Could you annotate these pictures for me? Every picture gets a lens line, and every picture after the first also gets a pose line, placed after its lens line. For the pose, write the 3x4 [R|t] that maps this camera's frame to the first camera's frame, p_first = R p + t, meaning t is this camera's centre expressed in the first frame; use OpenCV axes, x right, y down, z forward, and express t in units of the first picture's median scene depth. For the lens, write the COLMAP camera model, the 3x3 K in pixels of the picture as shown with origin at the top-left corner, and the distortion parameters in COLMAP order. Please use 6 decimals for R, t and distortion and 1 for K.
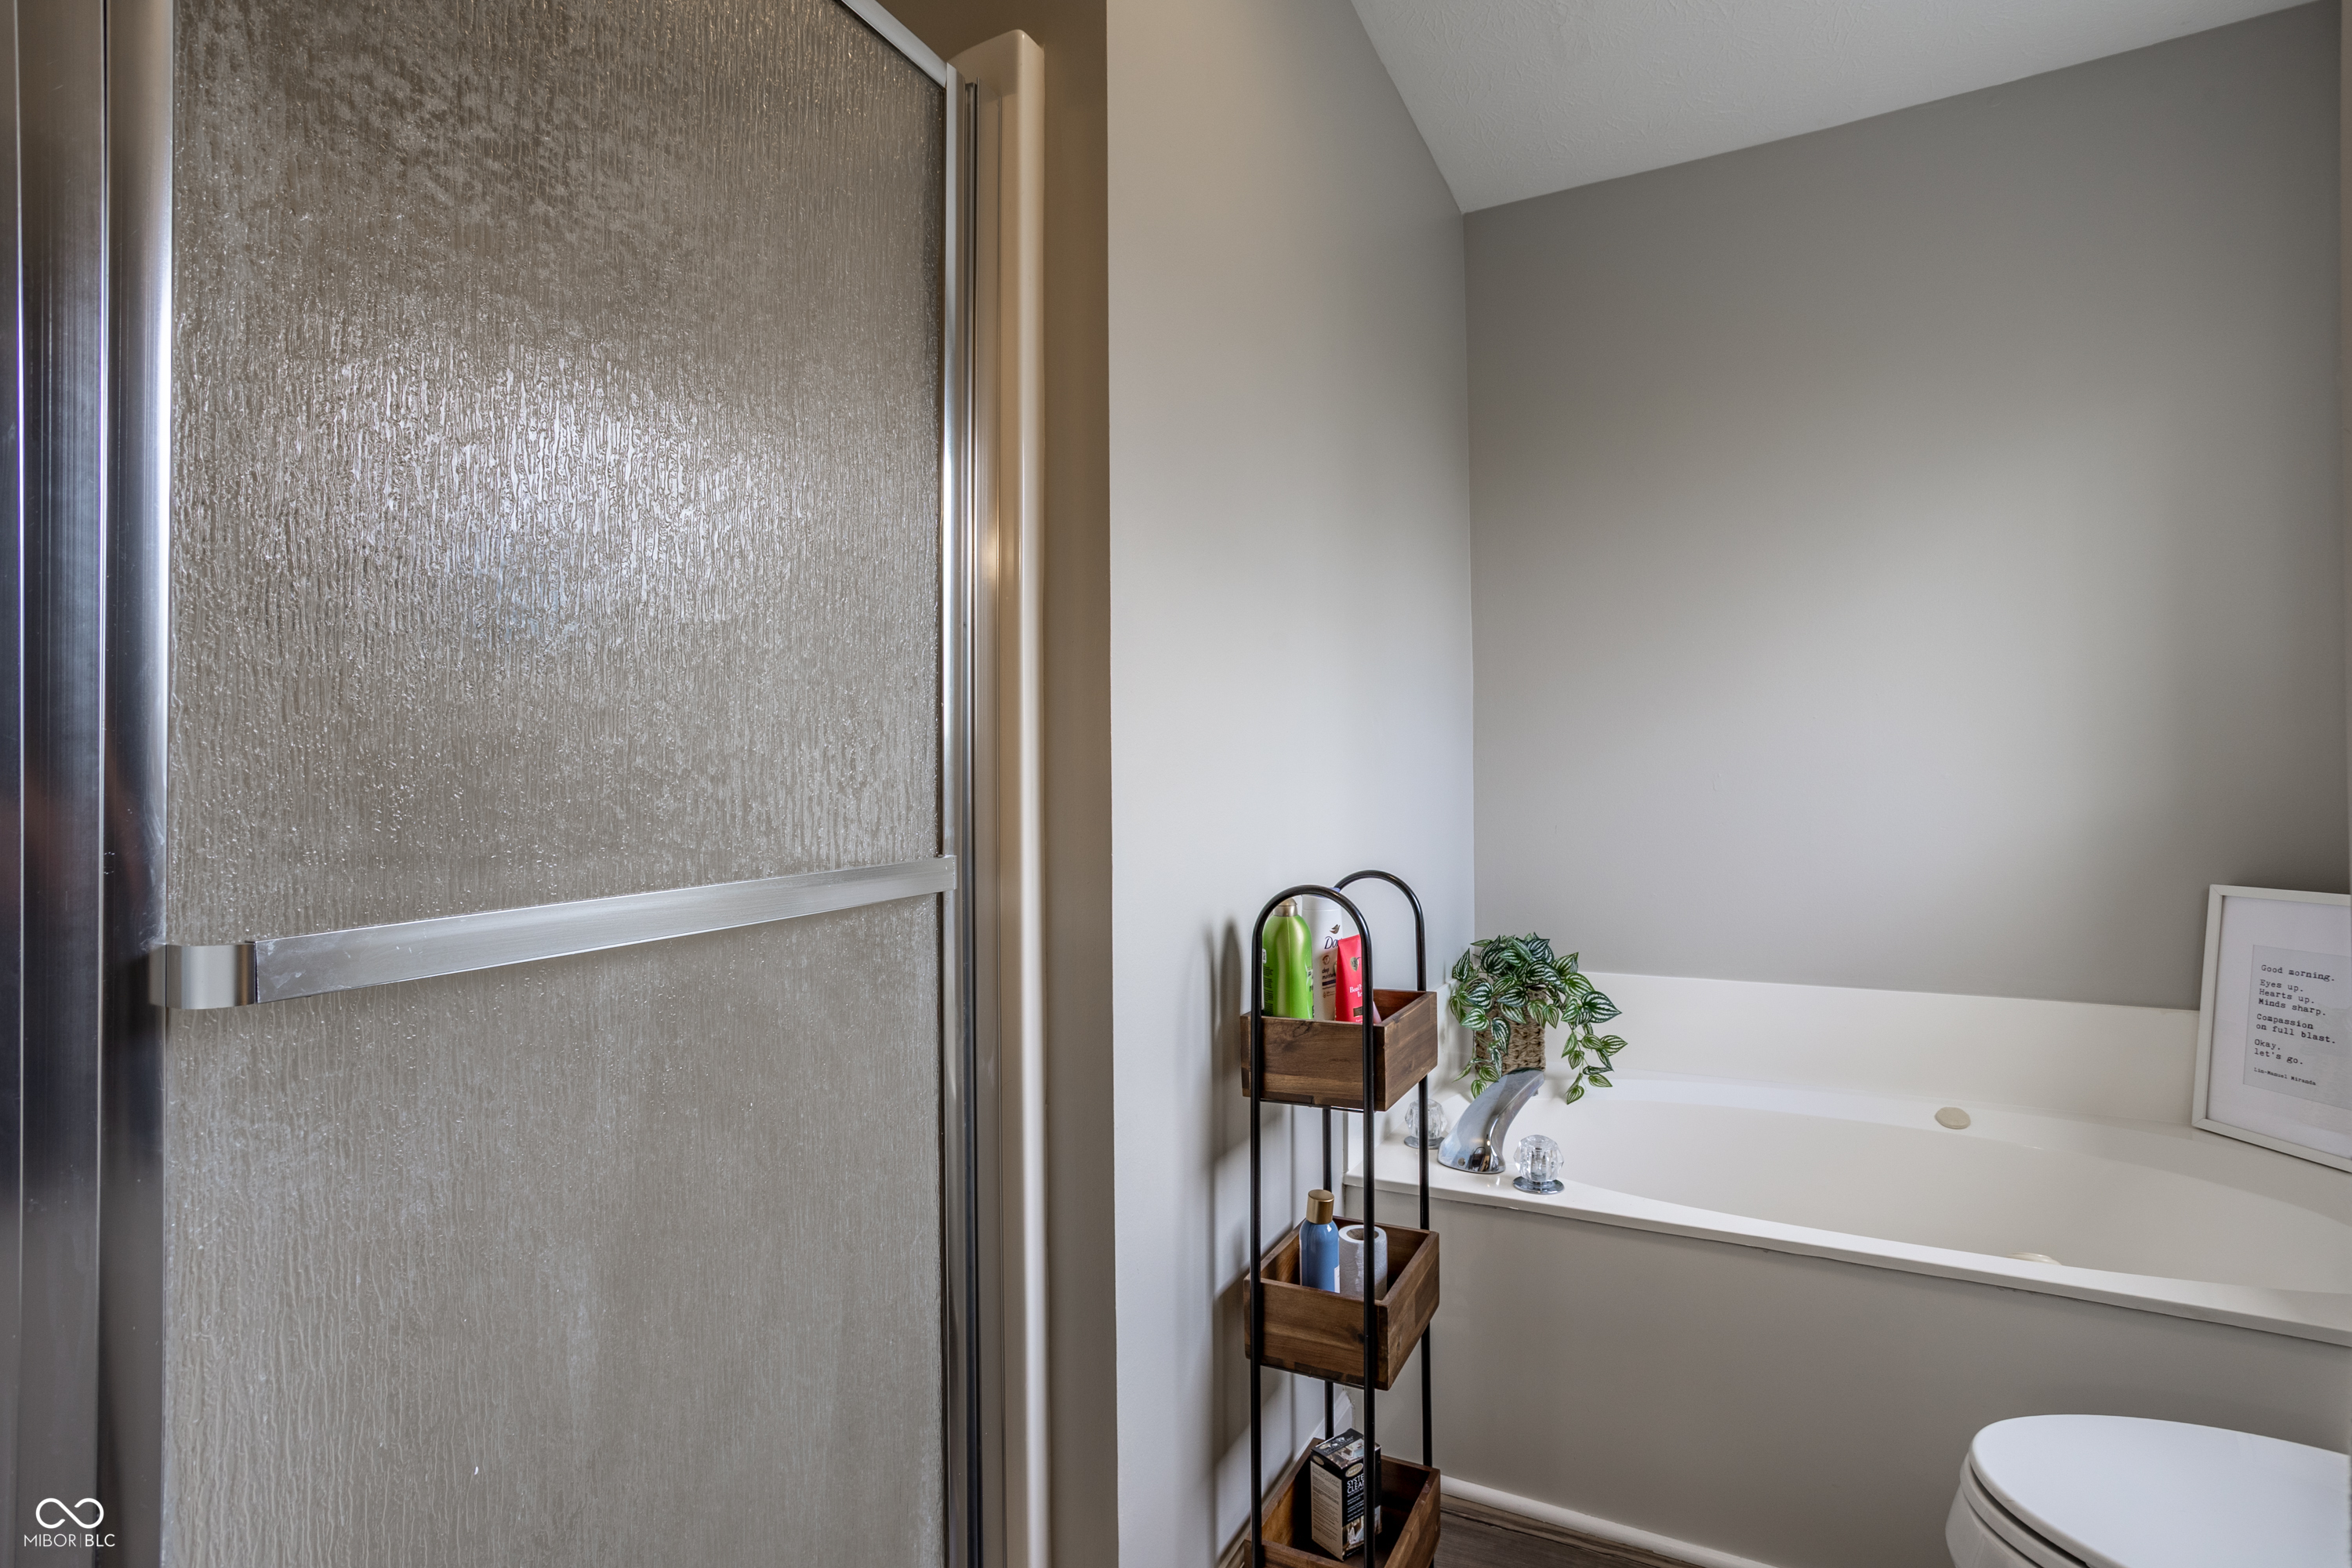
lens RADIAL K [[1133.6, 0, 1157.5], [0, 1133.6, 783.7], [0, 0, 1]] dist [-0.055070, 0.036044]
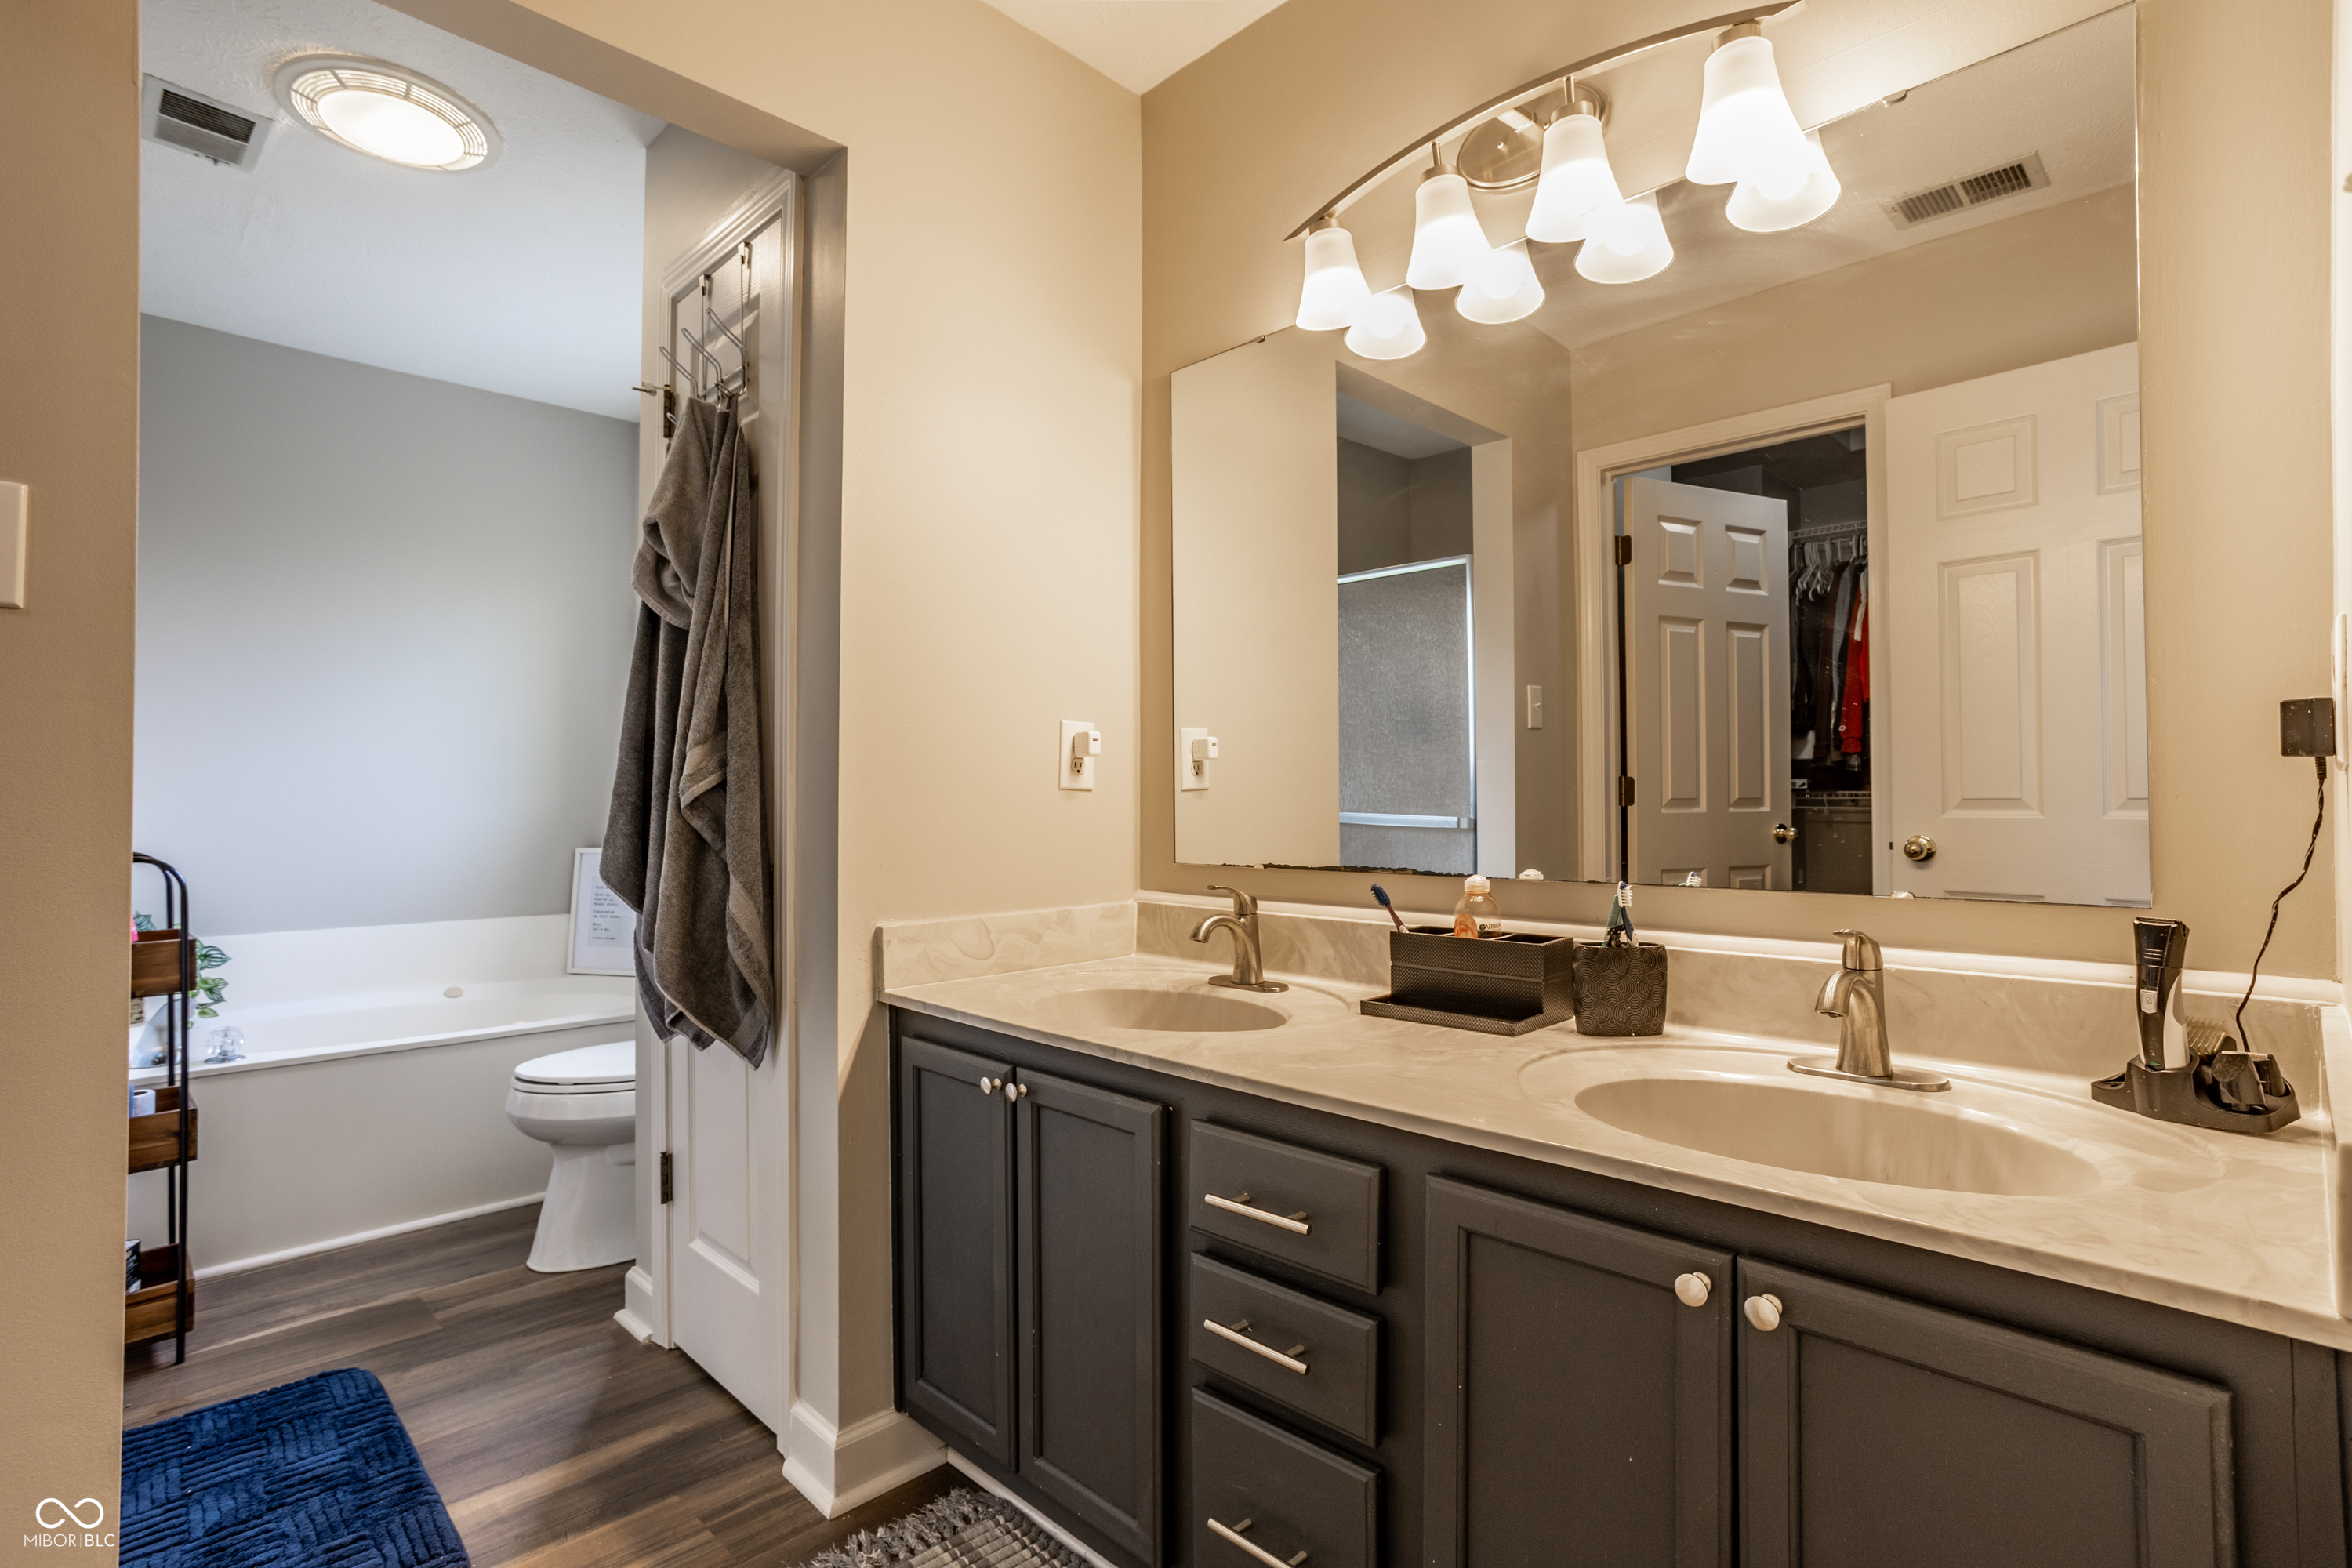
lens RADIAL K [[1133.6, 0, 1157.5], [0, 1133.6, 783.7], [0, 0, 1]] dist [-0.055070, 0.036044]
pose [[0.300922, 0.014518, 0.953538, -0.619200], [-0.009037, 0.999883, -0.012371, -0.006305], [-0.953606, -0.004894, 0.301018, -0.563429]]
